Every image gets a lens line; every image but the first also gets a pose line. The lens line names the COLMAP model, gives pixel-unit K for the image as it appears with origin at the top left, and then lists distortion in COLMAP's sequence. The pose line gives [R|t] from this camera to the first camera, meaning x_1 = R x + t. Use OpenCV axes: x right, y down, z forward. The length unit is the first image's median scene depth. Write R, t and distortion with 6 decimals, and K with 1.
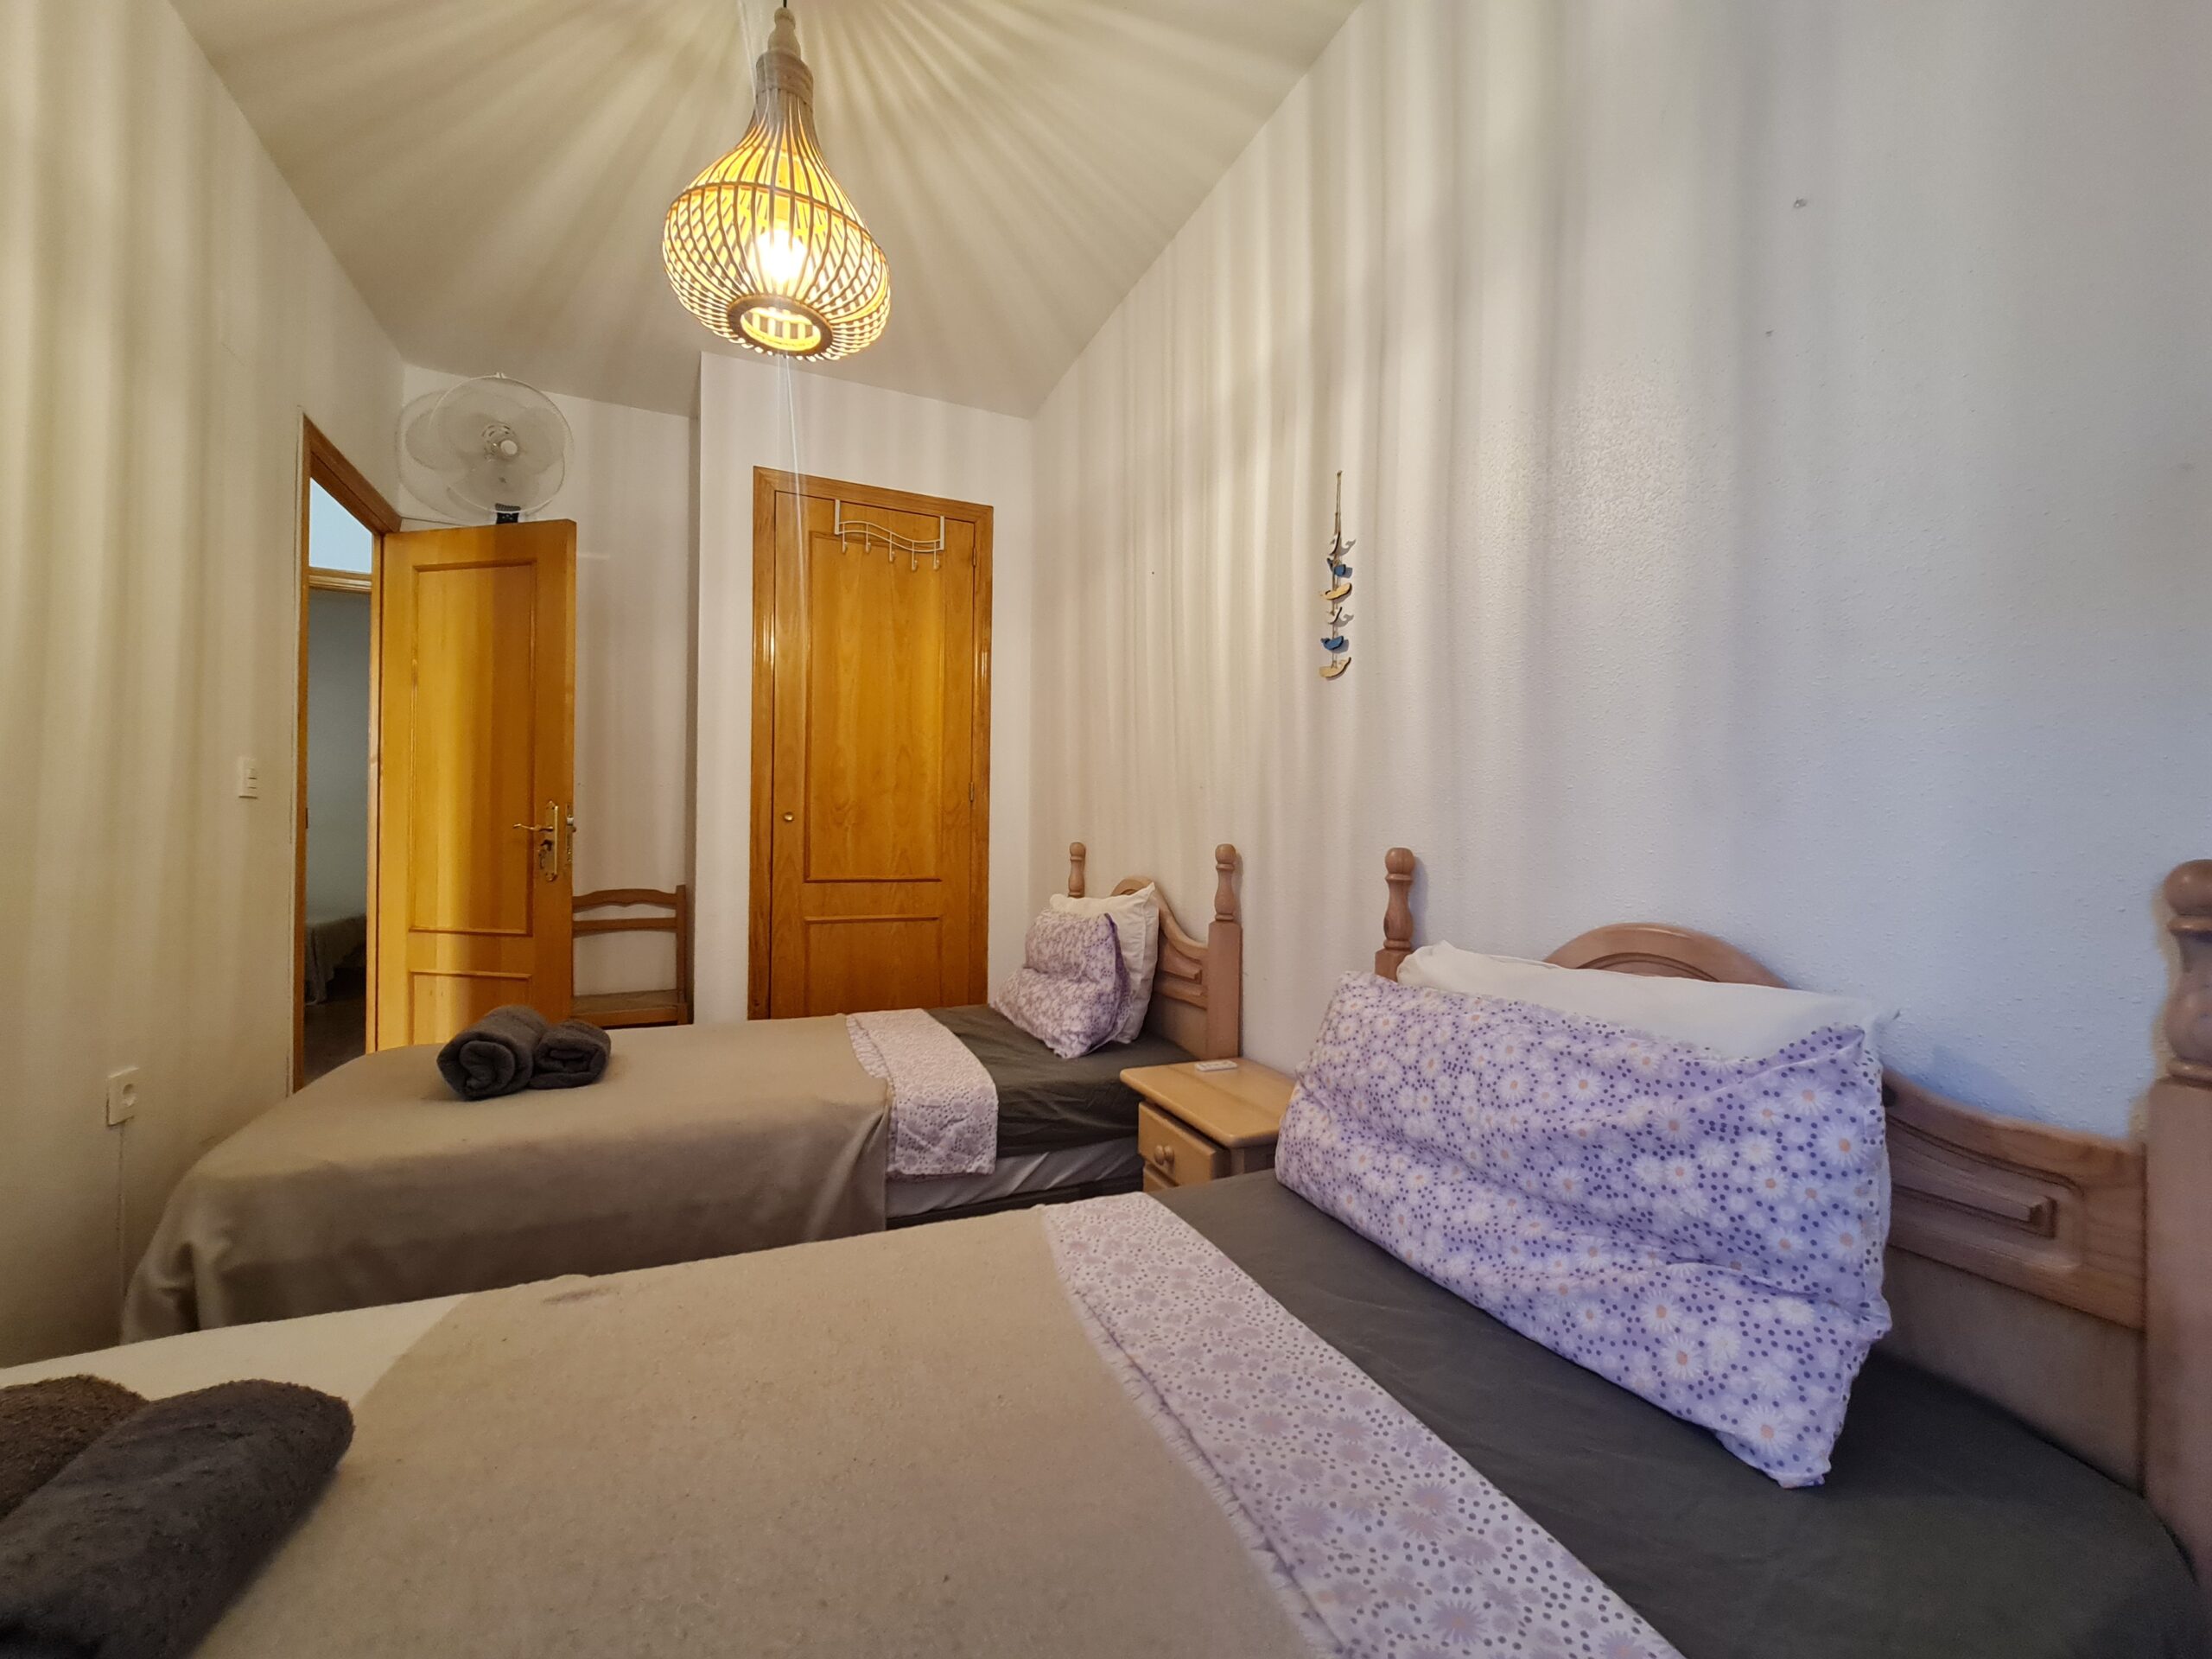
lens RADIAL K [[900.0, 0, 1111.9], [0, 900.0, 835.0], [0, 0, 1]] dist [0.002484, 0.000353]
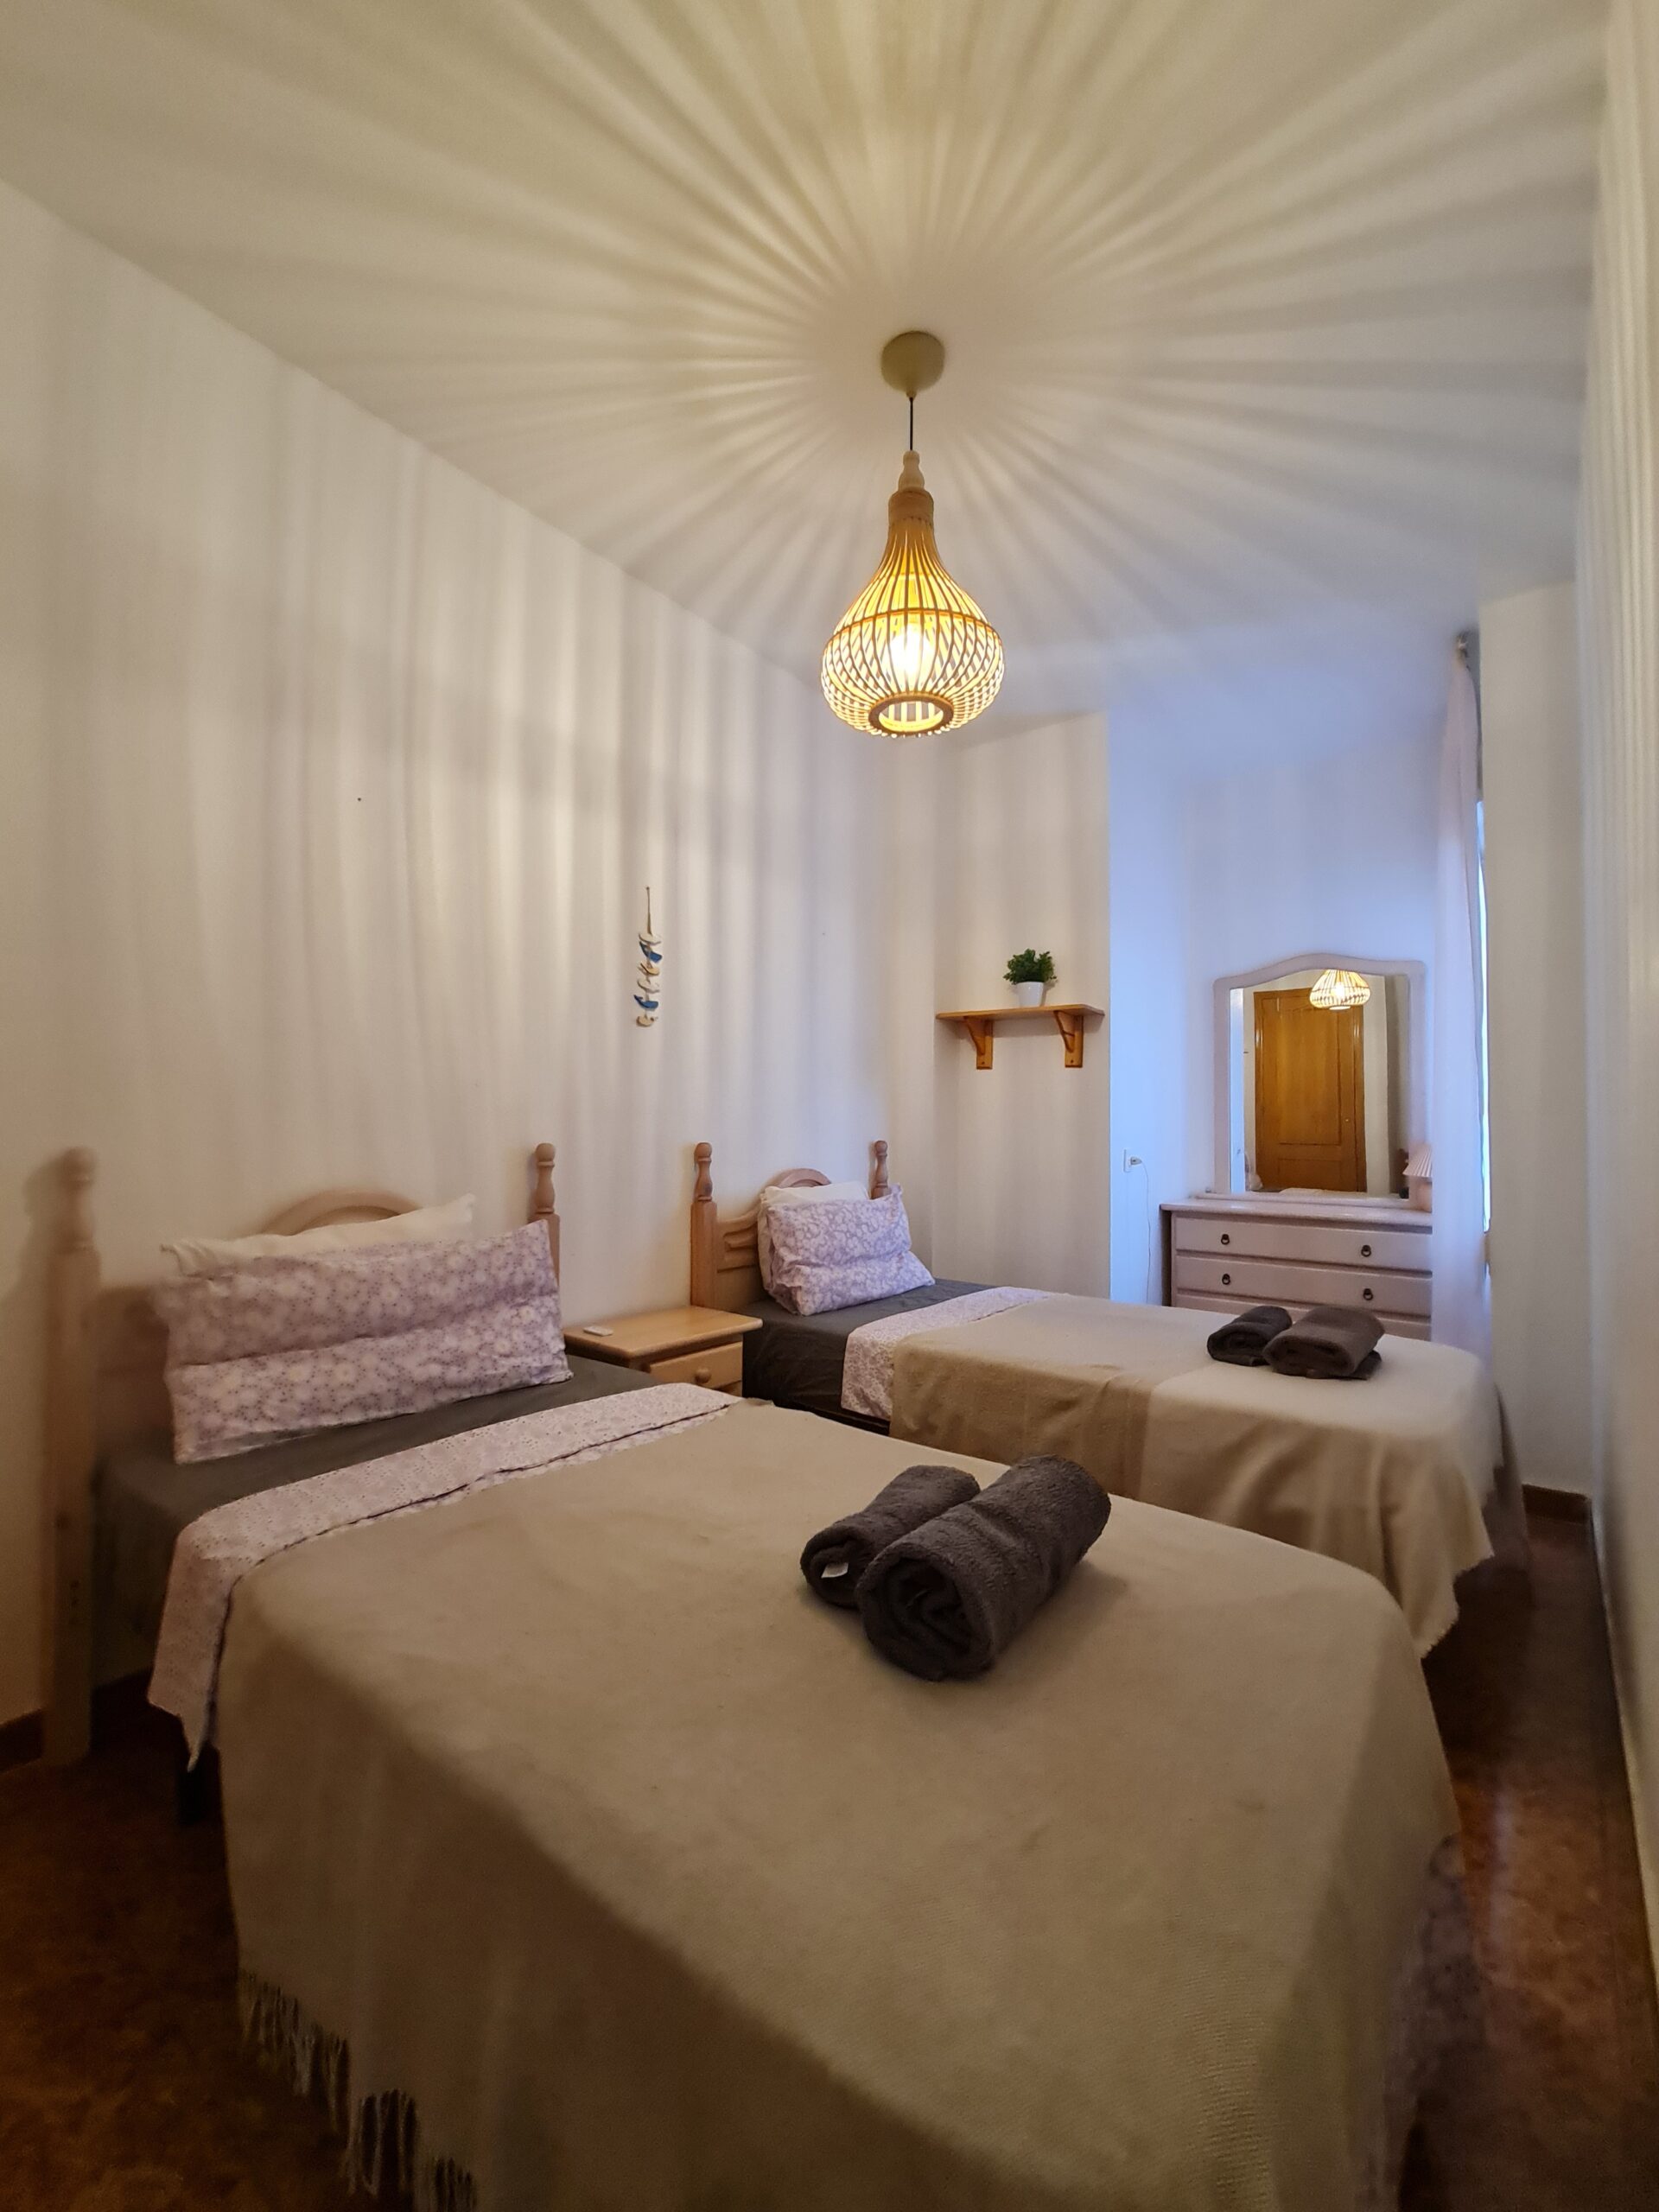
lens RADIAL K [[900.0, 0, 826.2], [0, 900.0, 1102.8], [0, 0, 1]] dist [0.002484, 0.000353]
pose [[-0.462219, 0.012606, 0.886676, -1.266465], [-0.016728, 0.999597, -0.022932, -0.025357], [-0.886608, -0.025432, -0.461822, 1.521422]]
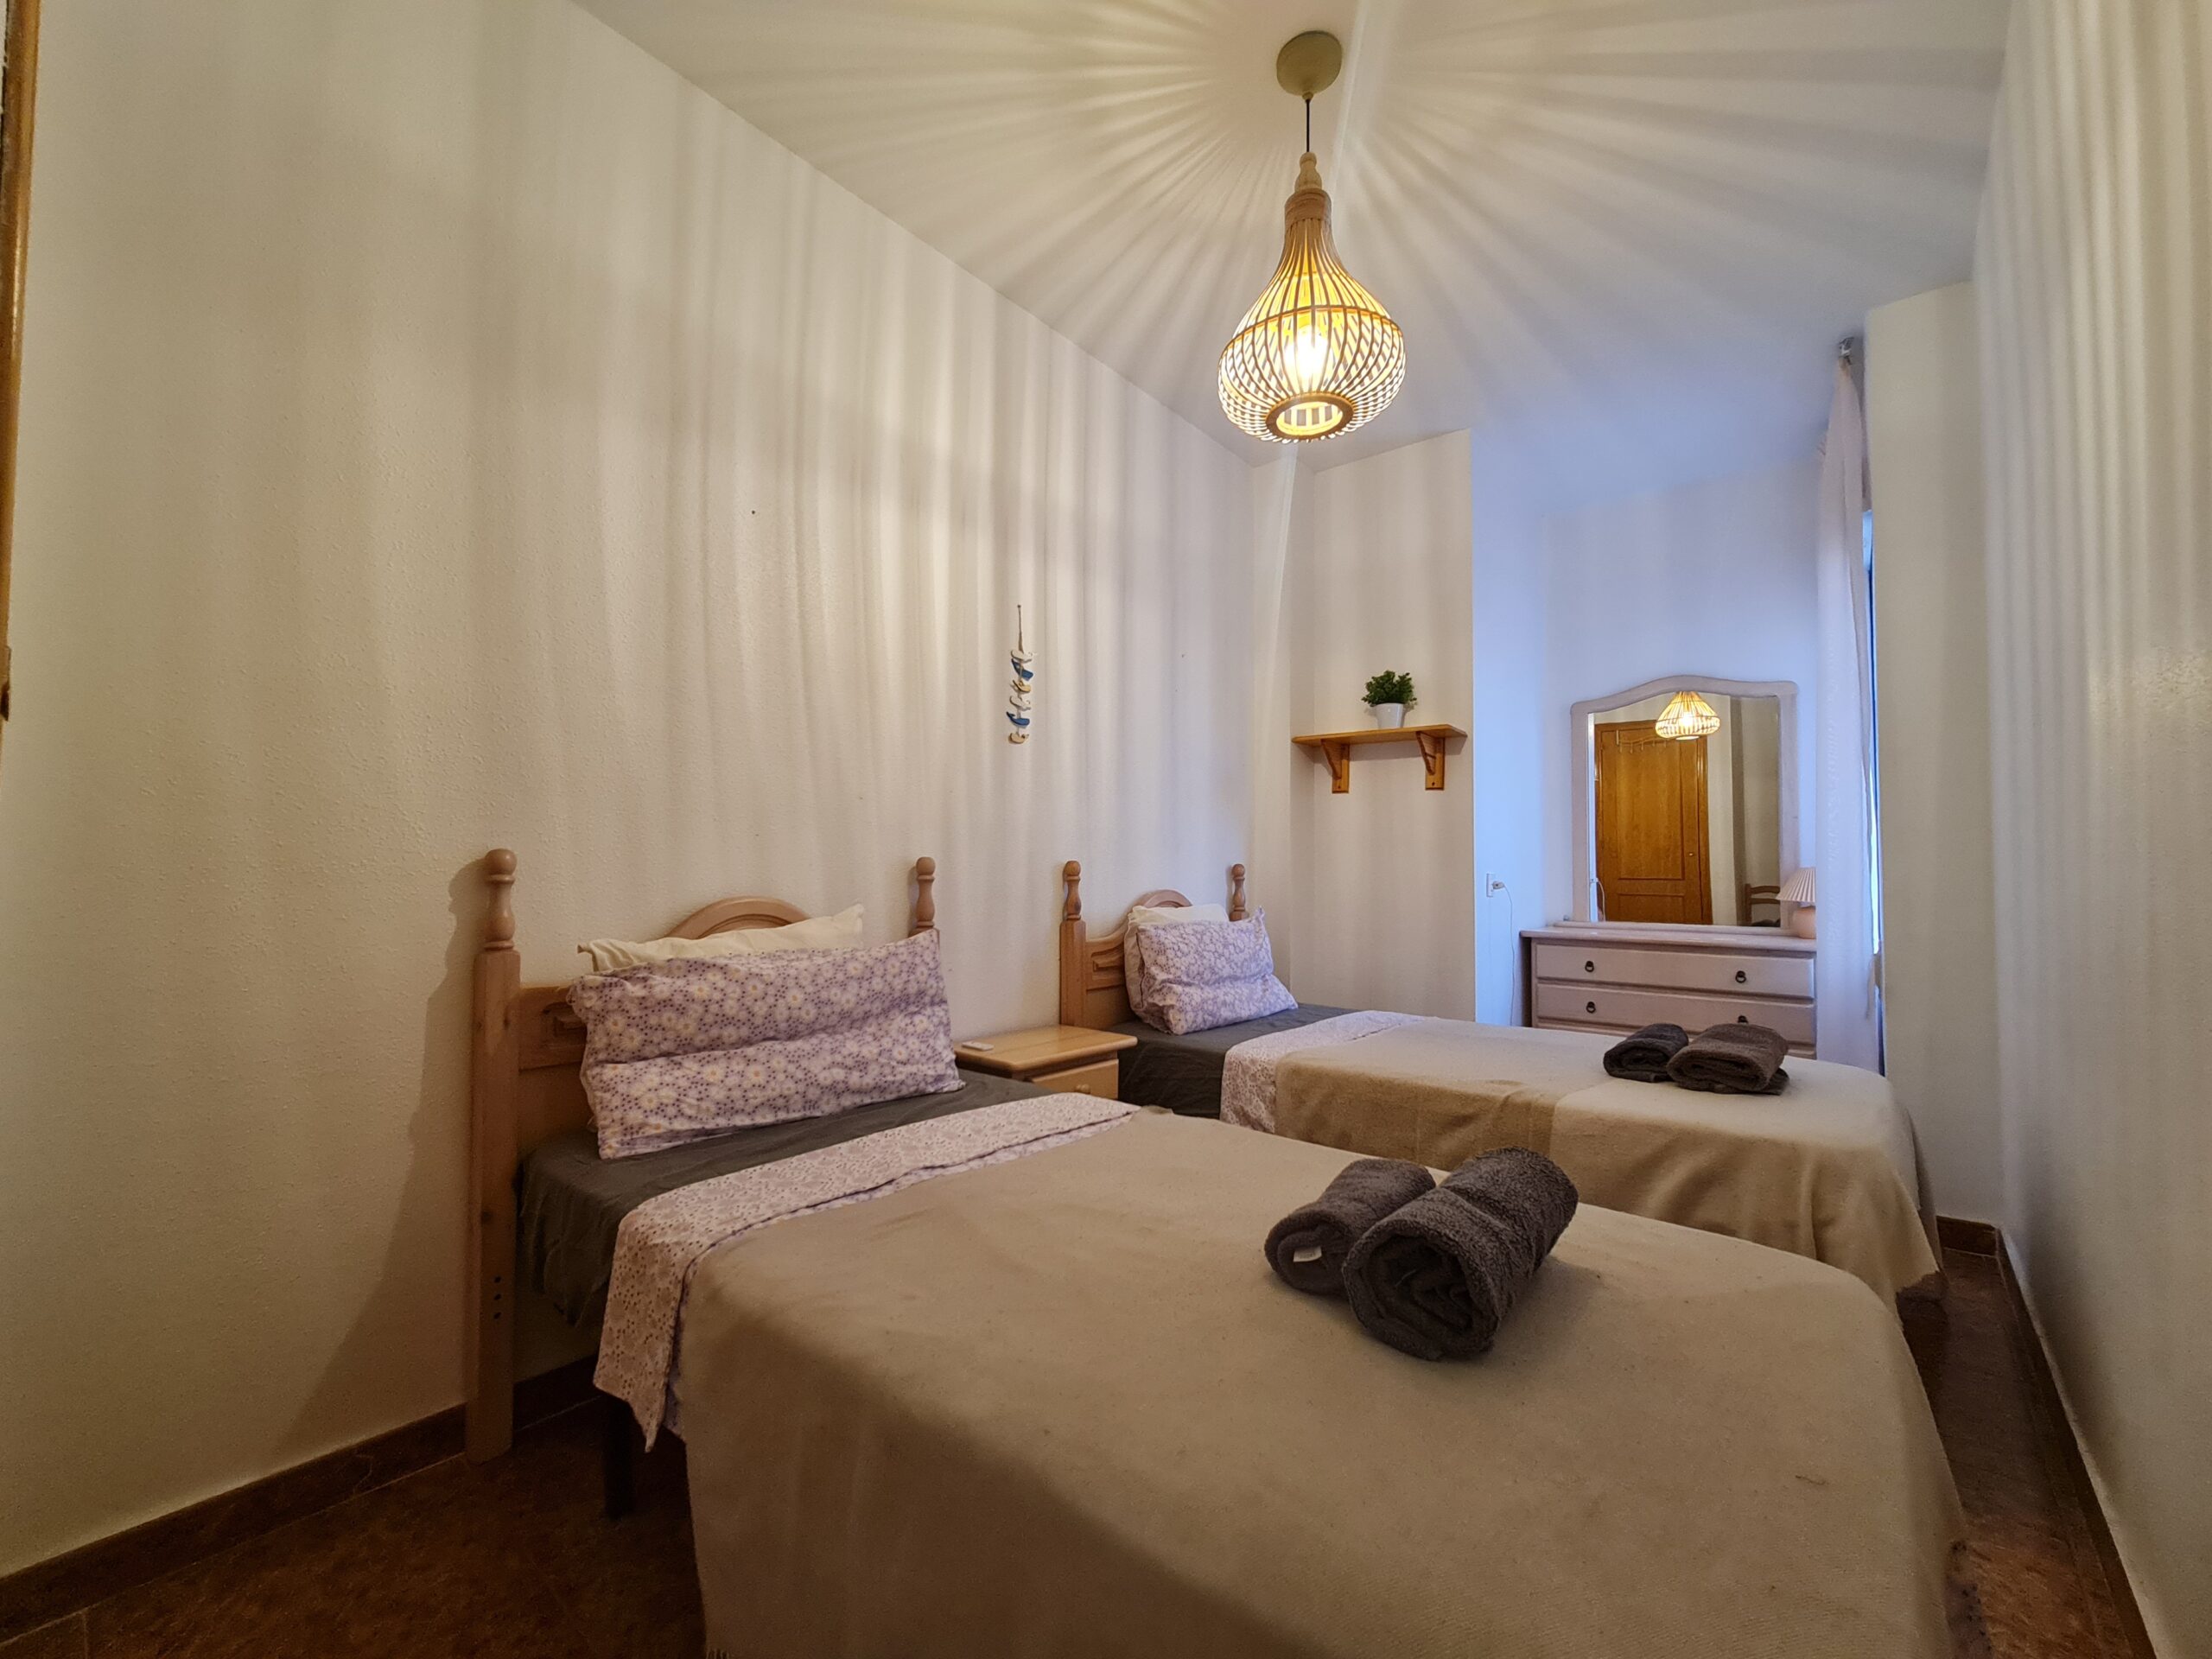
lens RADIAL K [[902.2, 0, 1109.7], [0, 902.2, 836.2], [0, 0, 1]] dist [0.002963, 0.000119]
pose [[-0.433380, 0.022413, 0.900933, -1.214634], [-0.015797, 0.999348, -0.032460, 0.020373], [-0.901073, -0.028300, -0.432743, 1.610197]]
